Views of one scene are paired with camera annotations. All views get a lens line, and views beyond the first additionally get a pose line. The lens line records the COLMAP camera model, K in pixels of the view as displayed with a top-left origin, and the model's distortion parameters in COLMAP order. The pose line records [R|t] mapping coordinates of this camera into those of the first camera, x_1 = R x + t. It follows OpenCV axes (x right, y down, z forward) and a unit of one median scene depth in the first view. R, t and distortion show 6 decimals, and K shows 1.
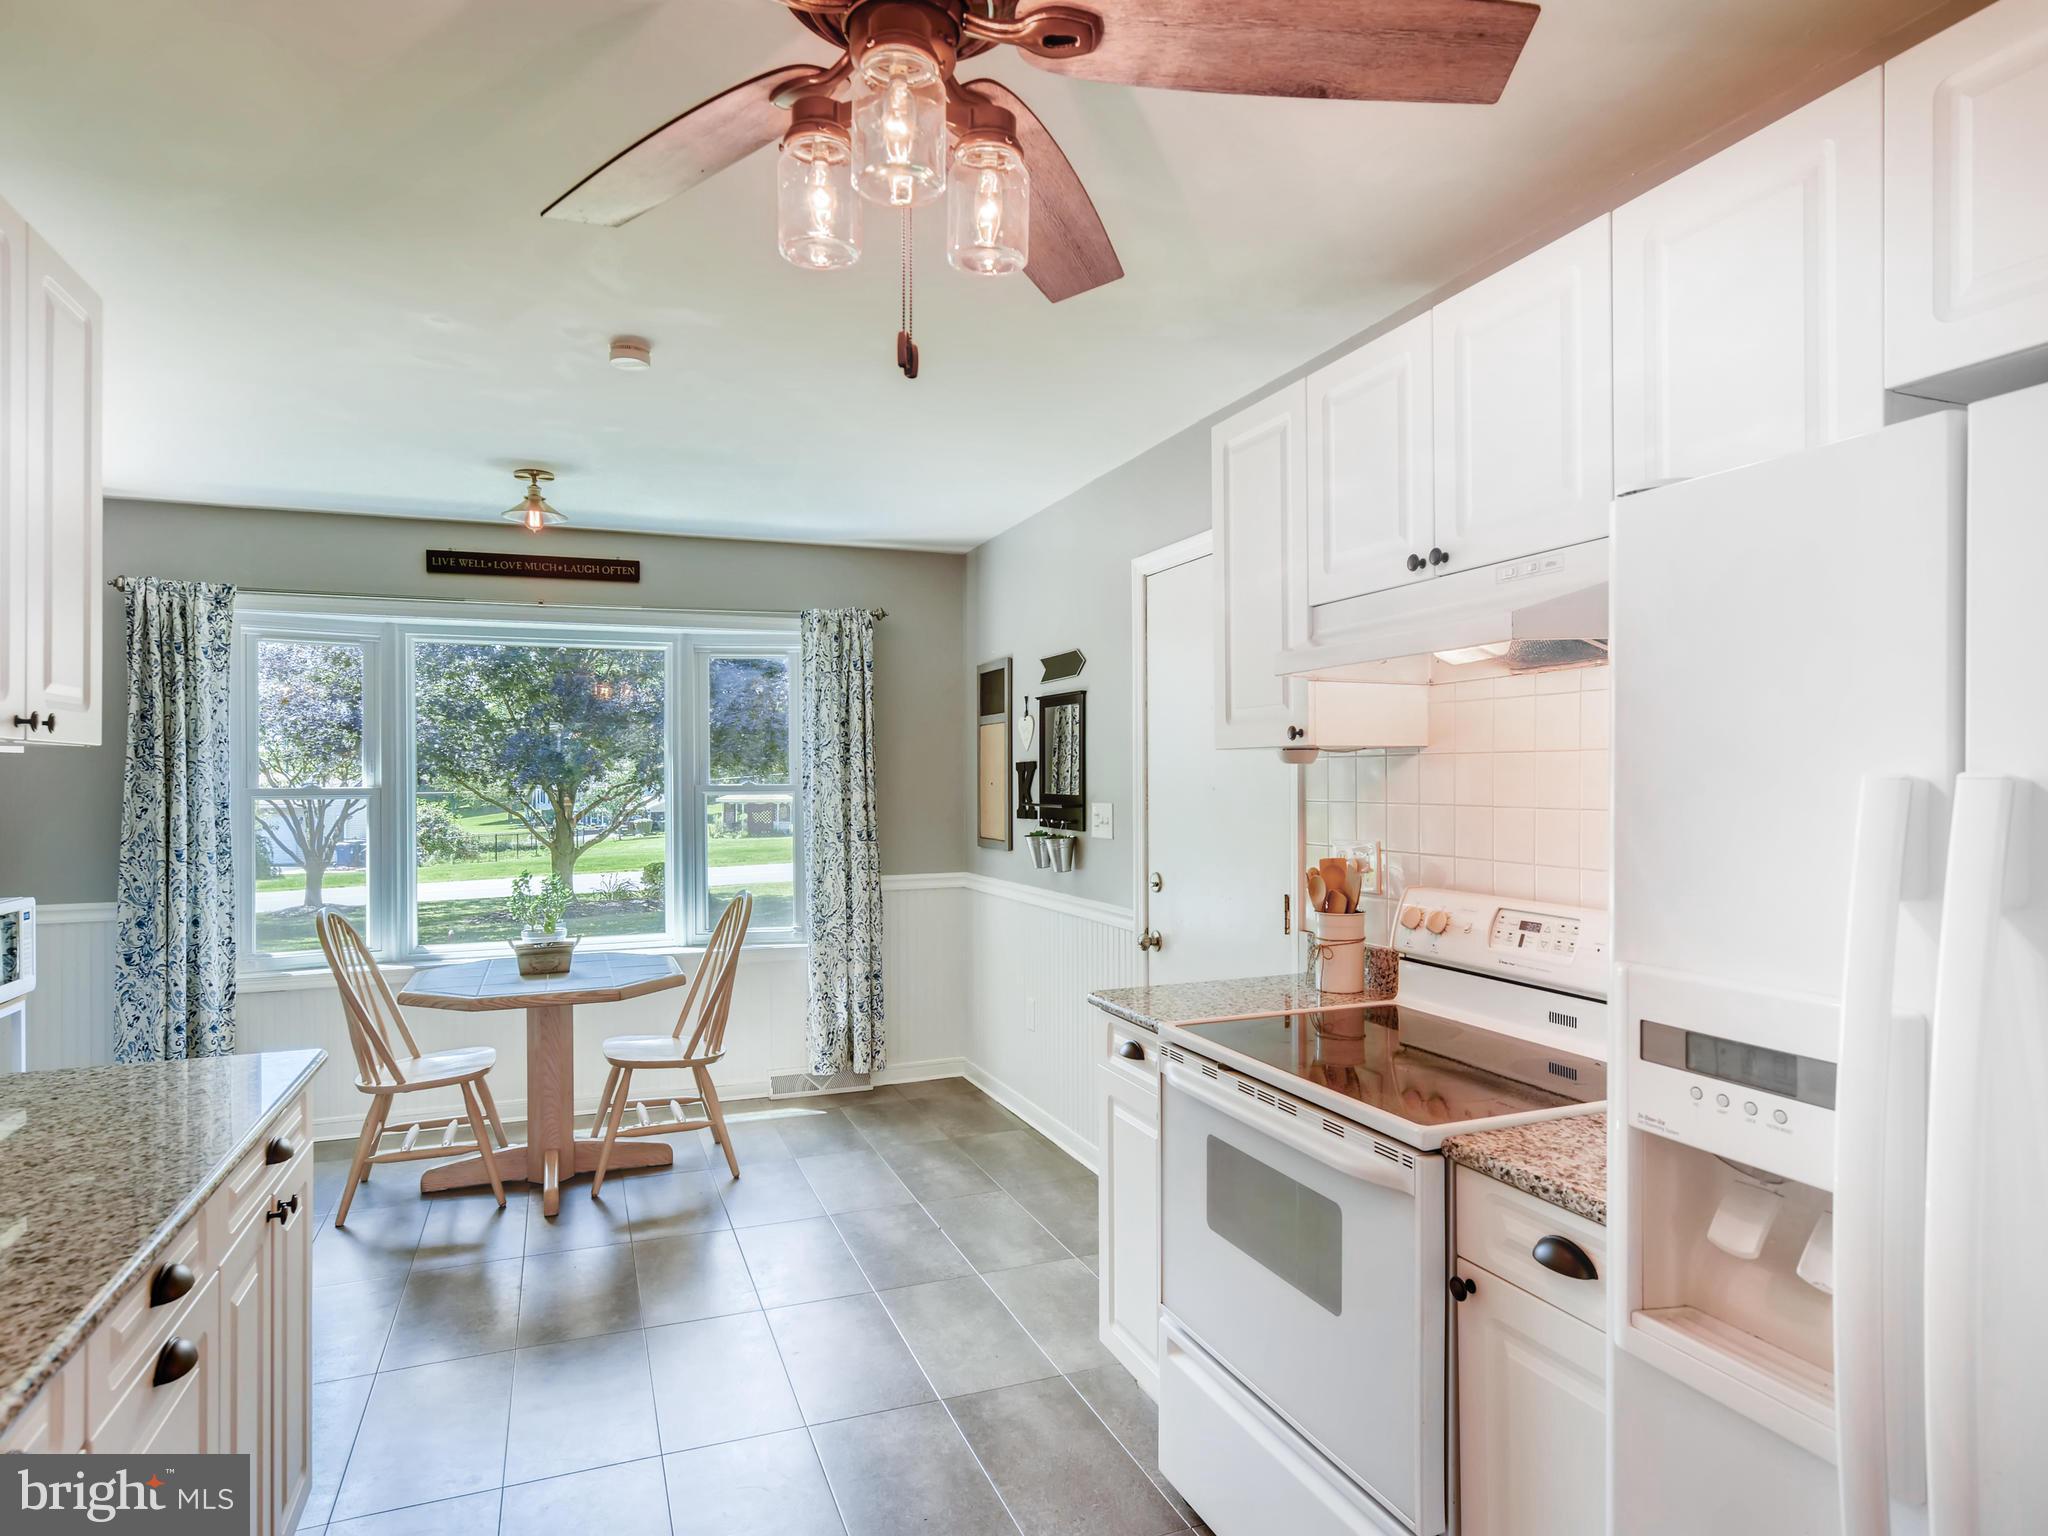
lens RADIAL K [[1149.4, 0, 1028.5], [0, 1149.4, 783.2], [0, 0, 1]] dist [-0.007790, 0.007760]
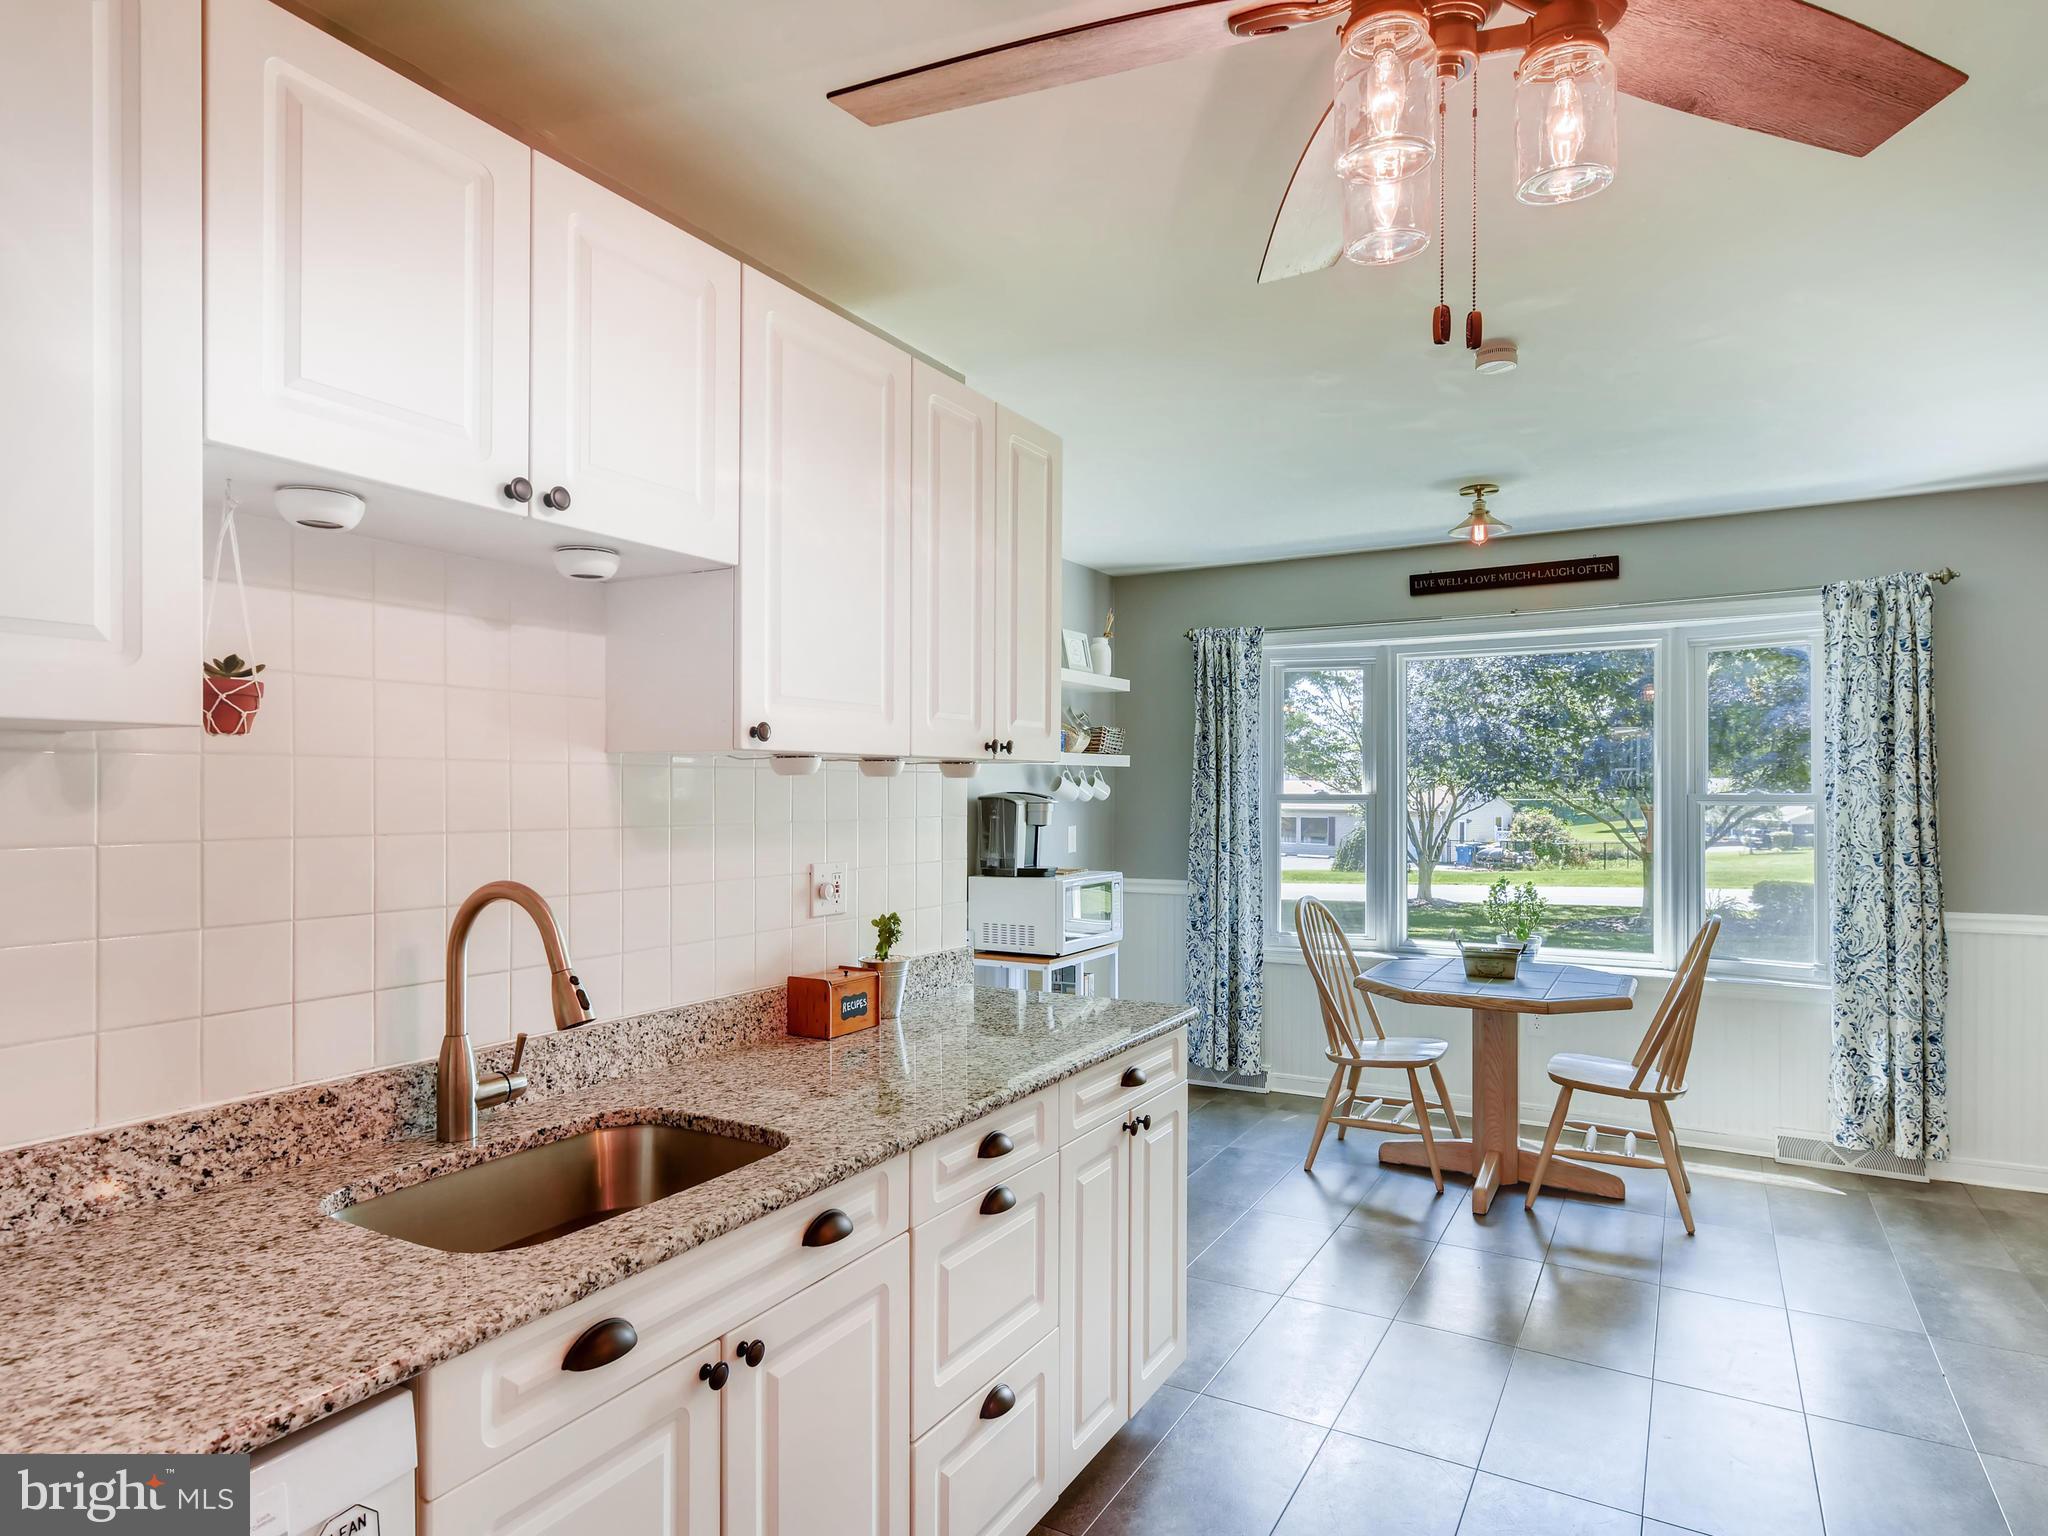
lens RADIAL K [[1159.0, 0, 1059.5], [0, 1159.0, 800.0], [0, 0, 1]] dist [-0.002574, 0.003941]
pose [[0.640393, 0.011814, -0.767957, 0.114615], [-0.005397, 0.999926, 0.010881, -0.000999], [0.768029, -0.002823, 0.640409, 0.045205]]
